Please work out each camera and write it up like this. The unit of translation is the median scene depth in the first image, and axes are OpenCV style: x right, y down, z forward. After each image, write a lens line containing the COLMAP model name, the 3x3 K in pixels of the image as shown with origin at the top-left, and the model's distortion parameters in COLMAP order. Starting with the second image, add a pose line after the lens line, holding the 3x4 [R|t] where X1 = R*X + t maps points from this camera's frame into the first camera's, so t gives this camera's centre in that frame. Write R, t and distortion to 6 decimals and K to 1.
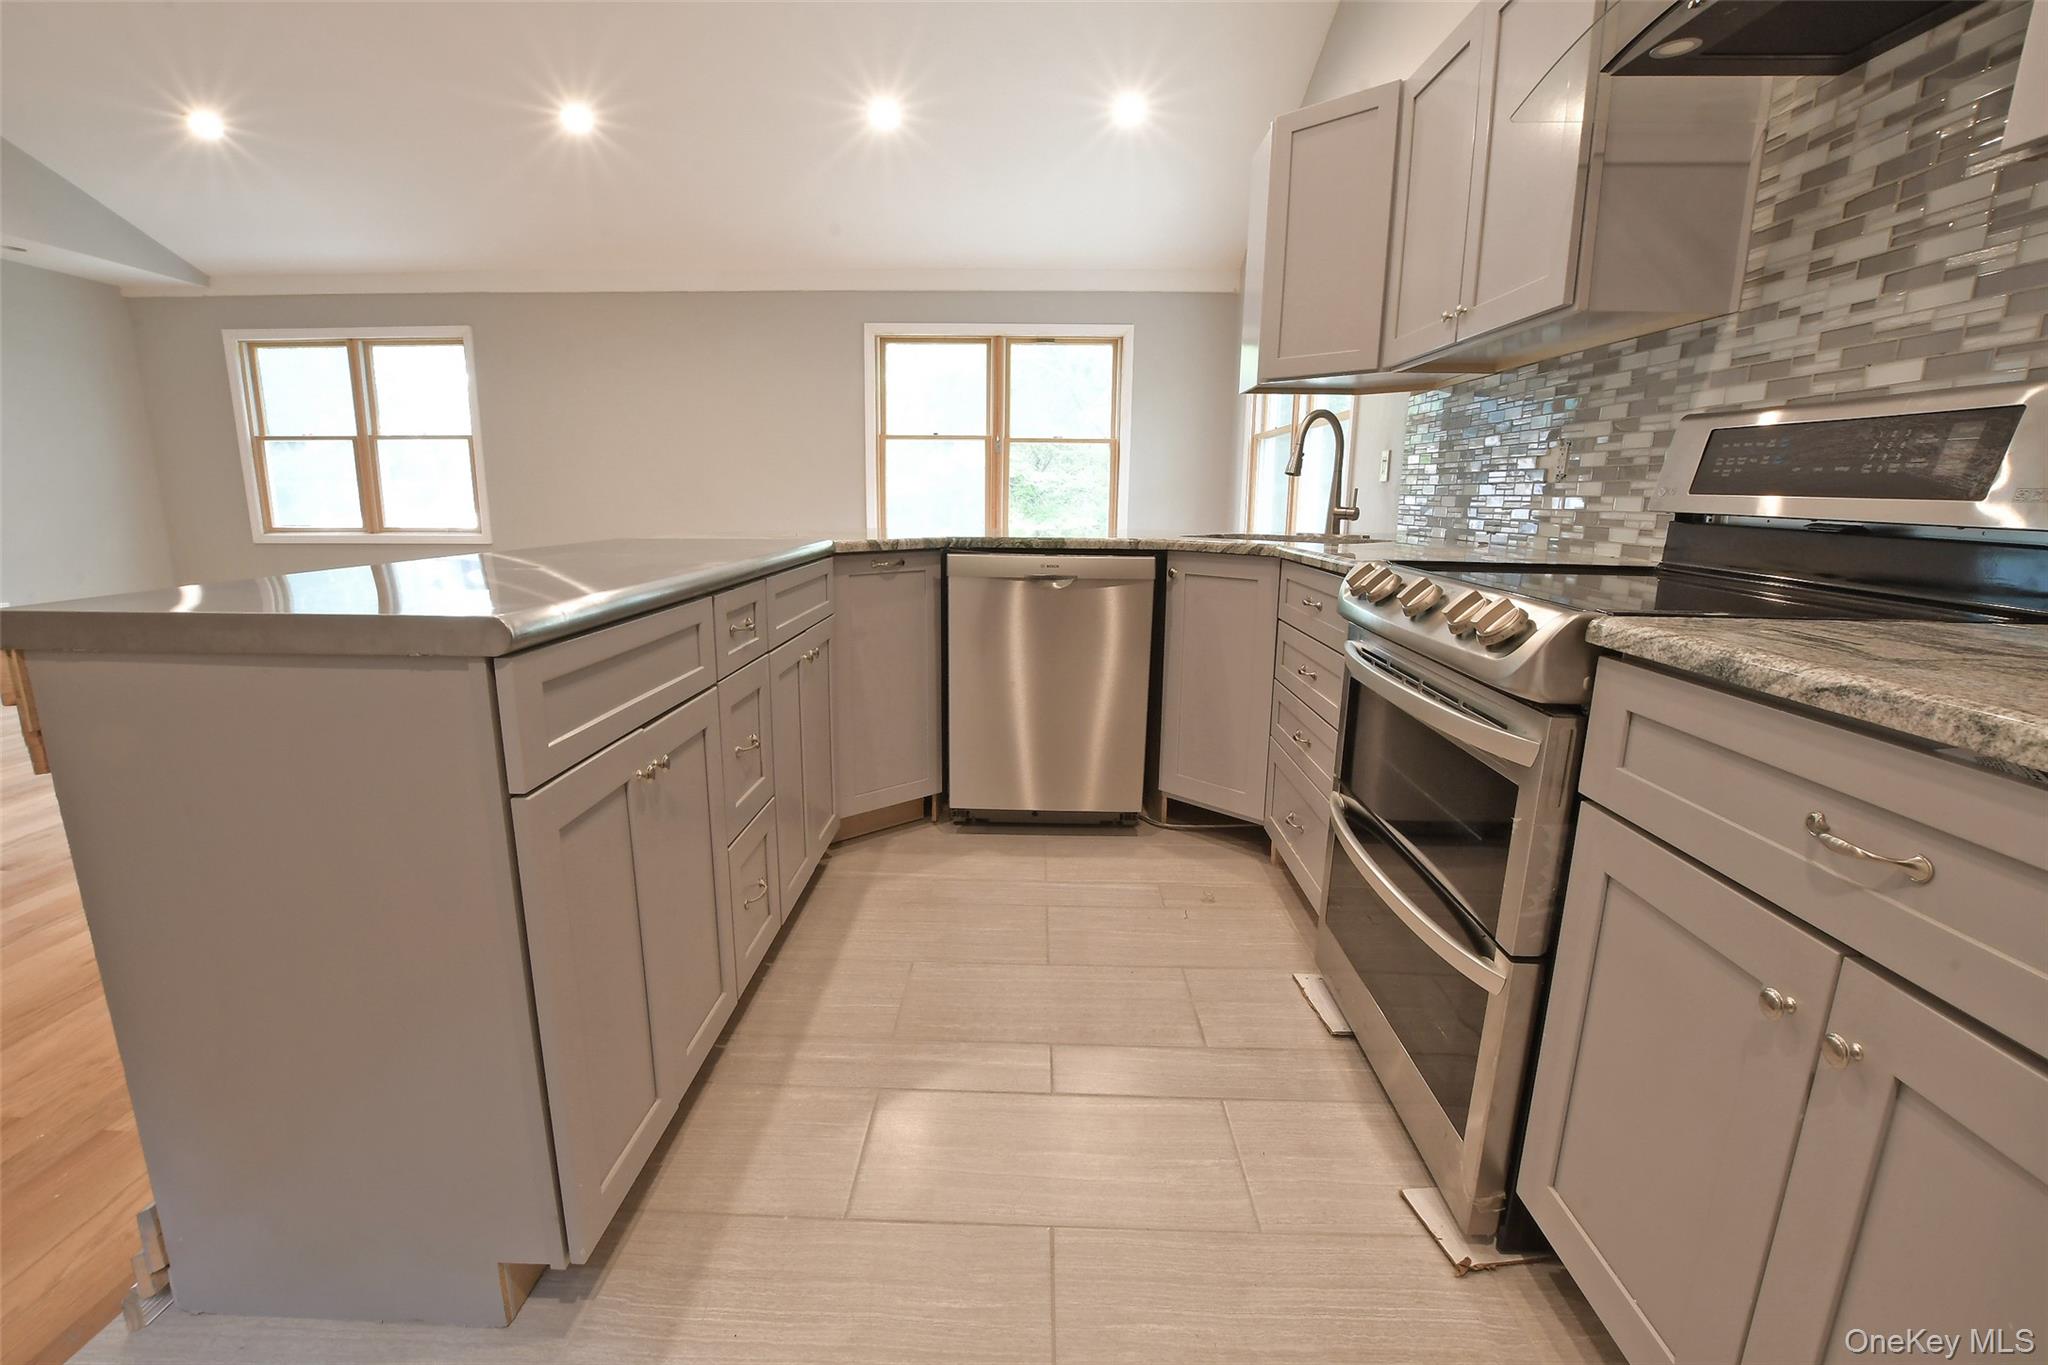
lens RADIAL K [[907.6, 0, 1009.9], [0, 907.6, 697.7], [0, 0, 1]] dist [-0.037428, 0.007022]
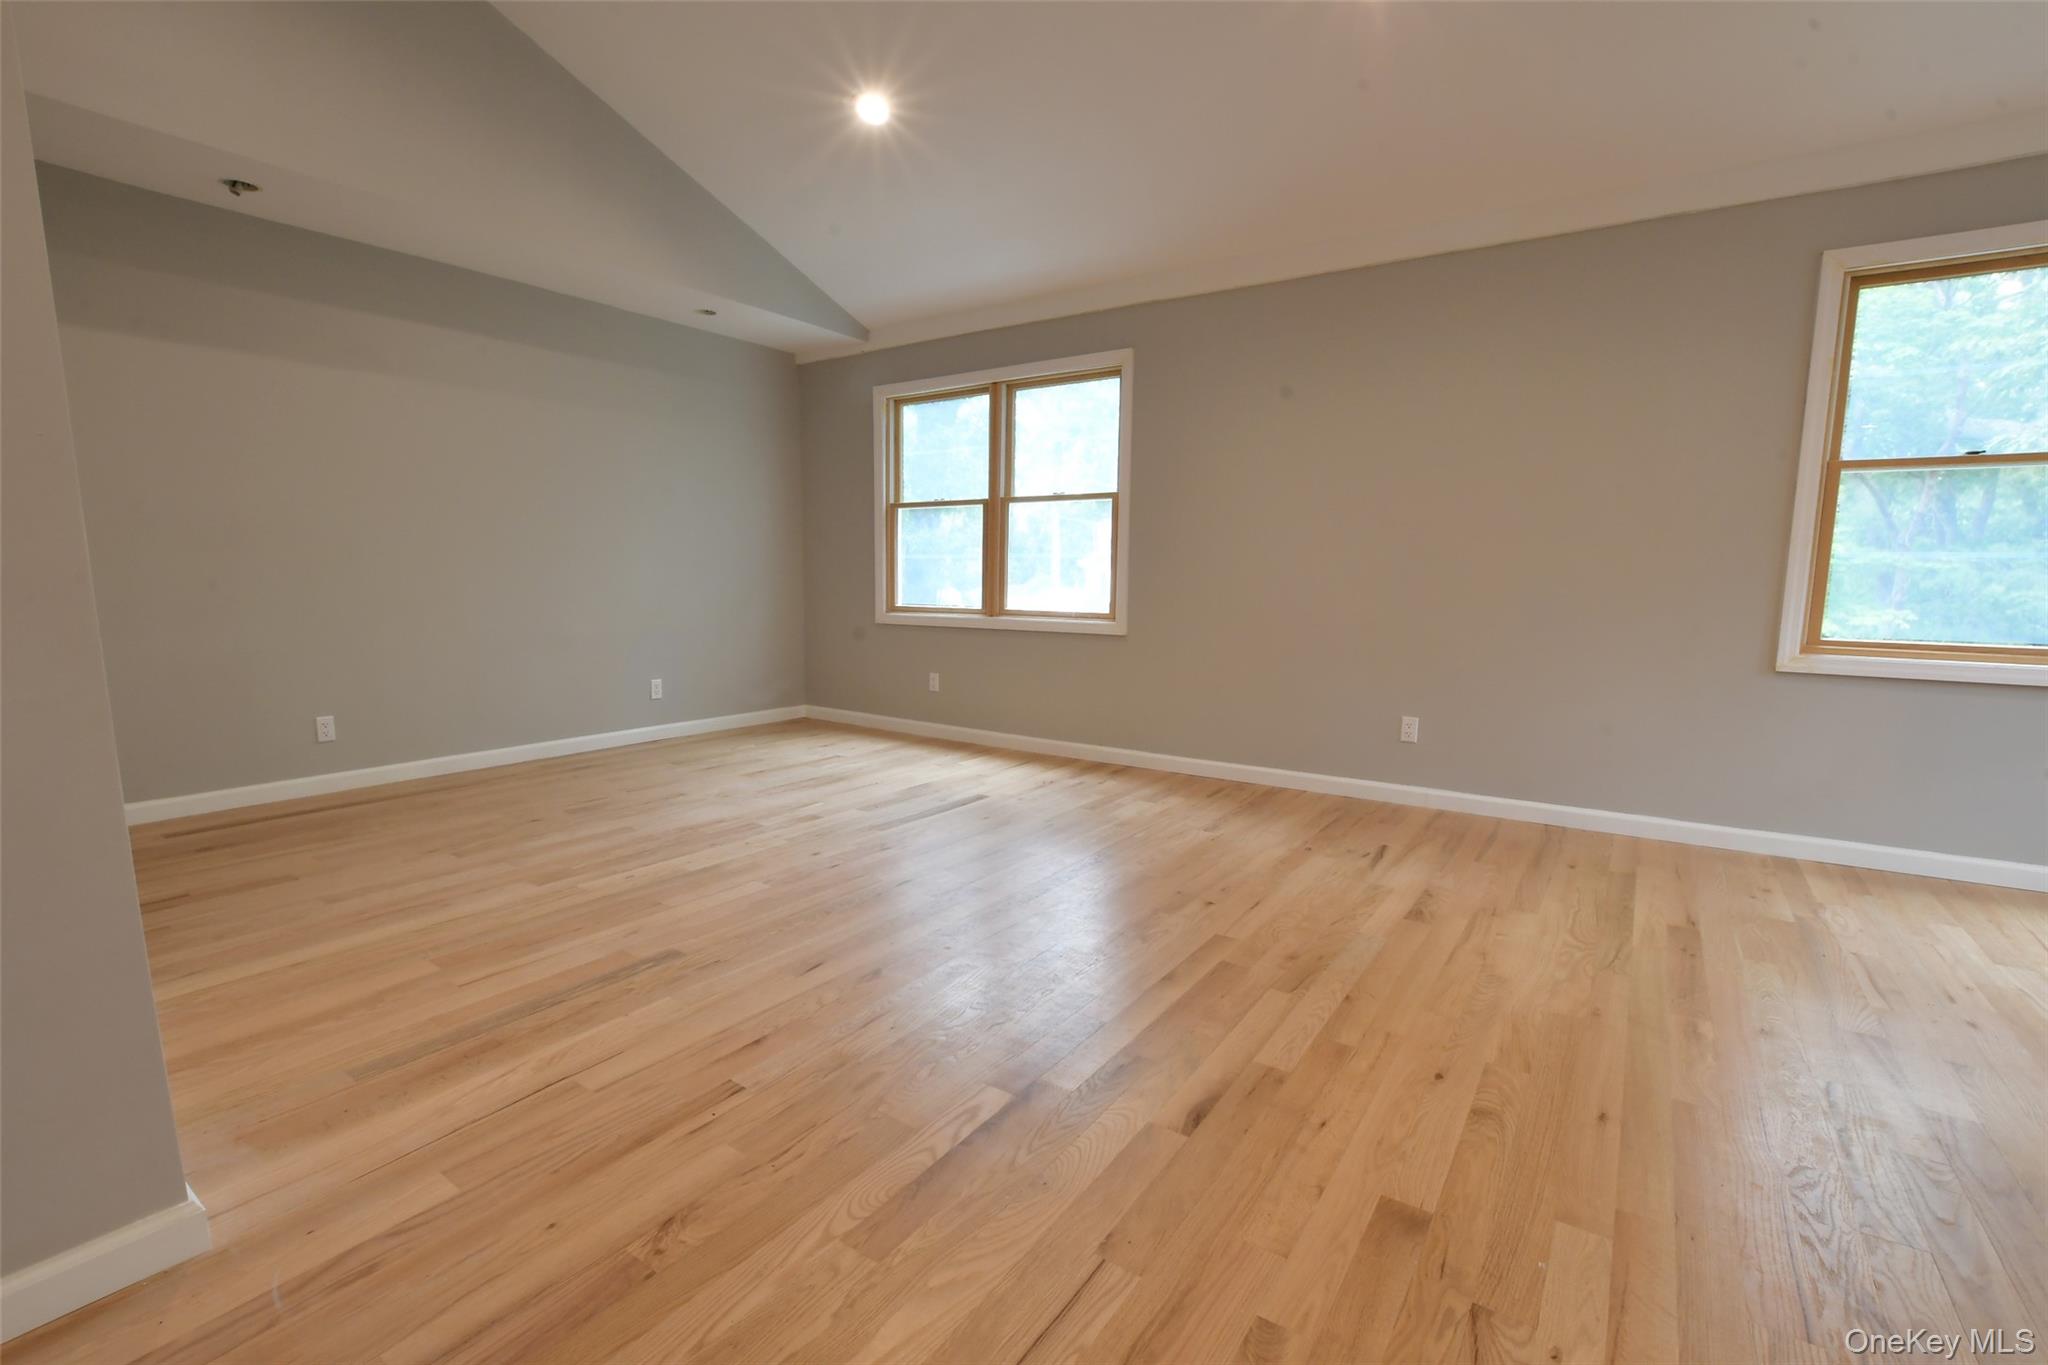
lens RADIAL K [[907.6, 0, 1009.9], [0, 907.6, 697.7], [0, 0, 1]] dist [-0.037428, 0.007022]
pose [[0.835697, 0.071735, -0.544485, -0.811793], [-0.117864, 0.991758, -0.050239, -0.236300], [0.536393, 0.106160, 0.837265, 1.072478]]
